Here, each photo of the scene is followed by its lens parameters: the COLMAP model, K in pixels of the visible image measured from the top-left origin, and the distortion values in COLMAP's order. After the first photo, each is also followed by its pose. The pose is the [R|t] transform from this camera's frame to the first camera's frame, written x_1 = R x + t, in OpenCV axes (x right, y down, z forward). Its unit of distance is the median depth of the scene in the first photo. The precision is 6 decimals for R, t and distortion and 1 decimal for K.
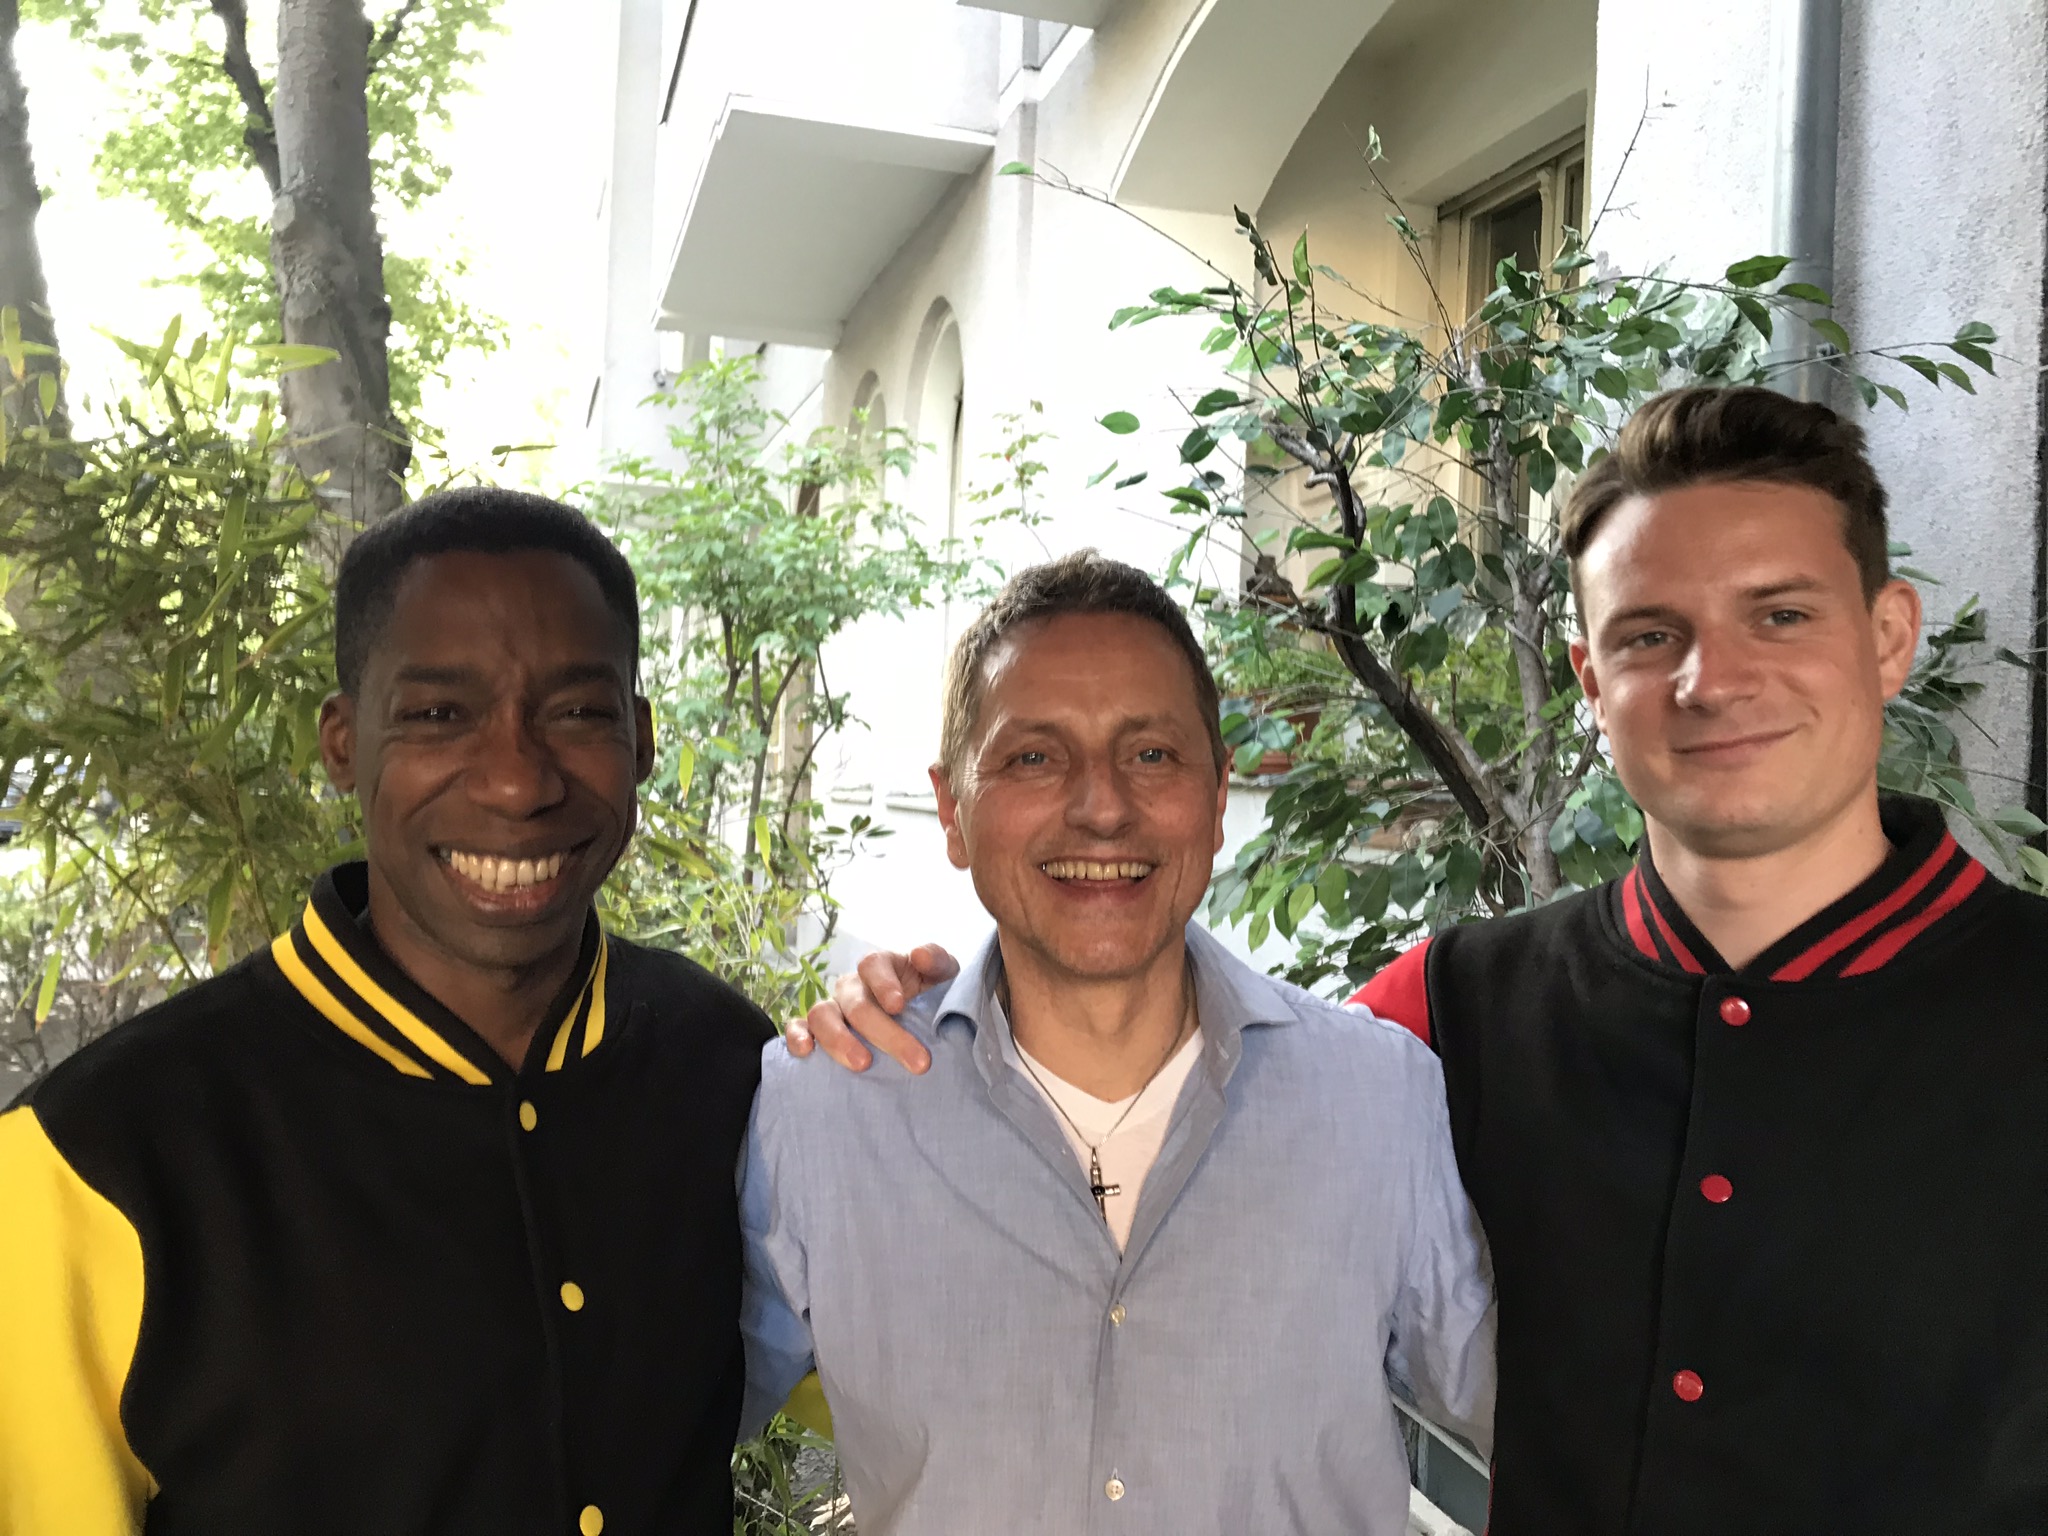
lens RADIAL K [[1701.6, 0, 1019.9], [0, 1701.6, 758.6], [0, 0, 1]] dist [-0.008072, 0.027451]
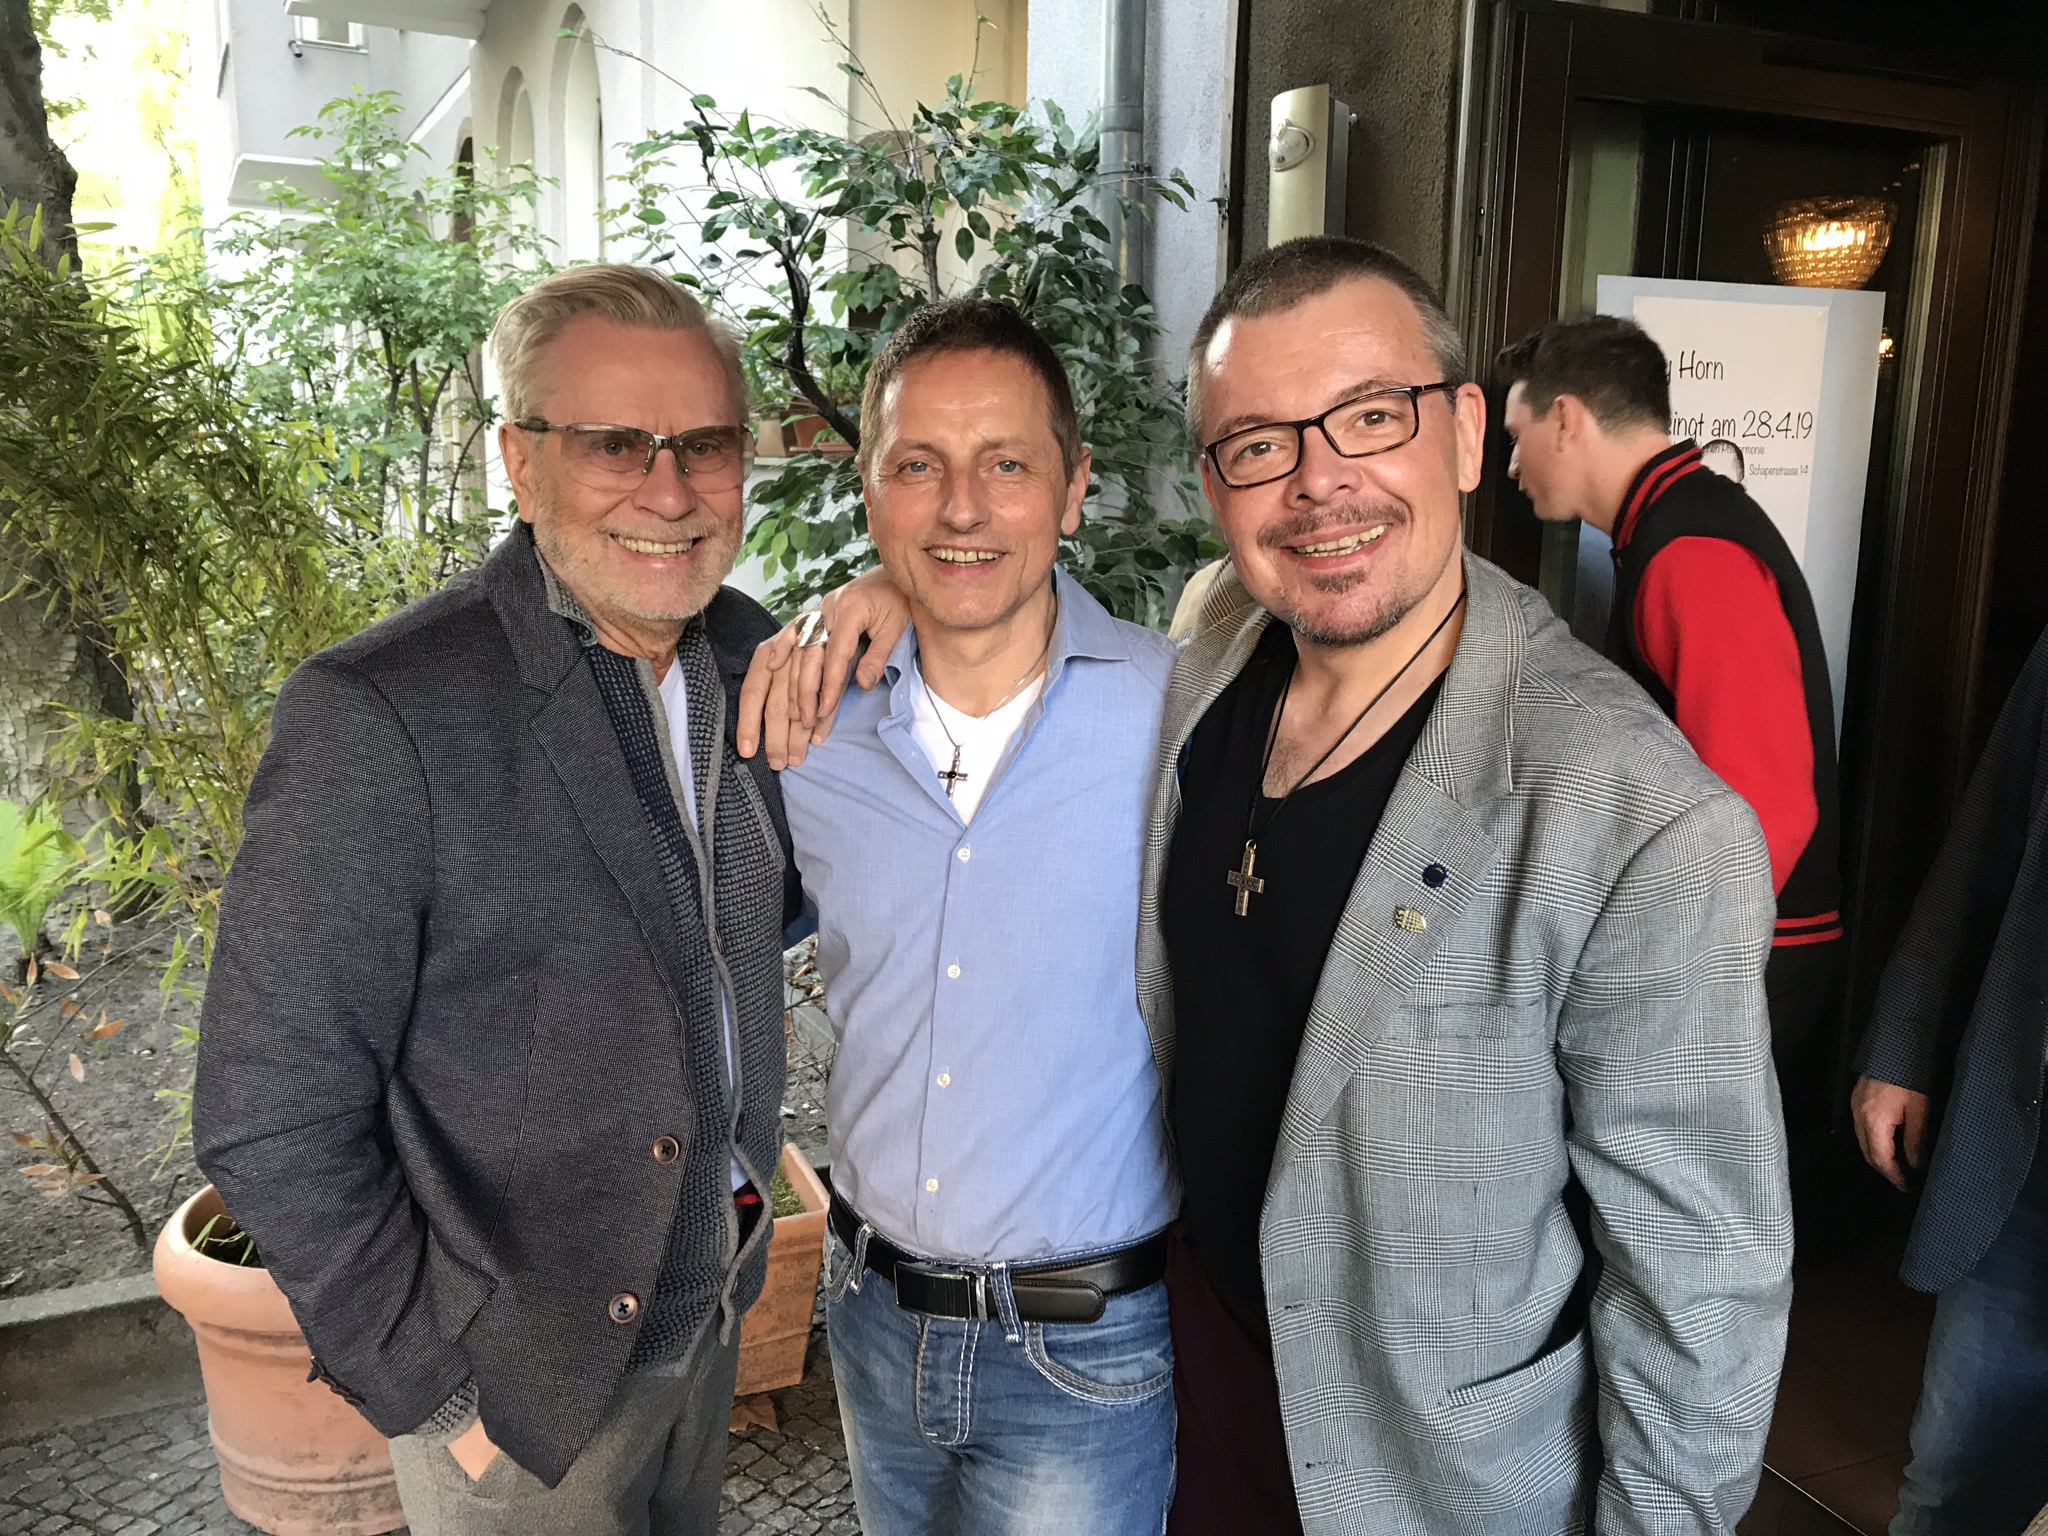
lens RADIAL K [[1701.6, 0, 1019.9], [0, 1701.6, 758.6], [0, 0, 1]] dist [-0.008072, 0.027451]
pose [[0.985353, -0.047296, 0.163840, 0.052658], [0.016340, 0.982535, 0.185360, -0.003514], [-0.169745, -0.179967, 0.968916, -0.261202]]
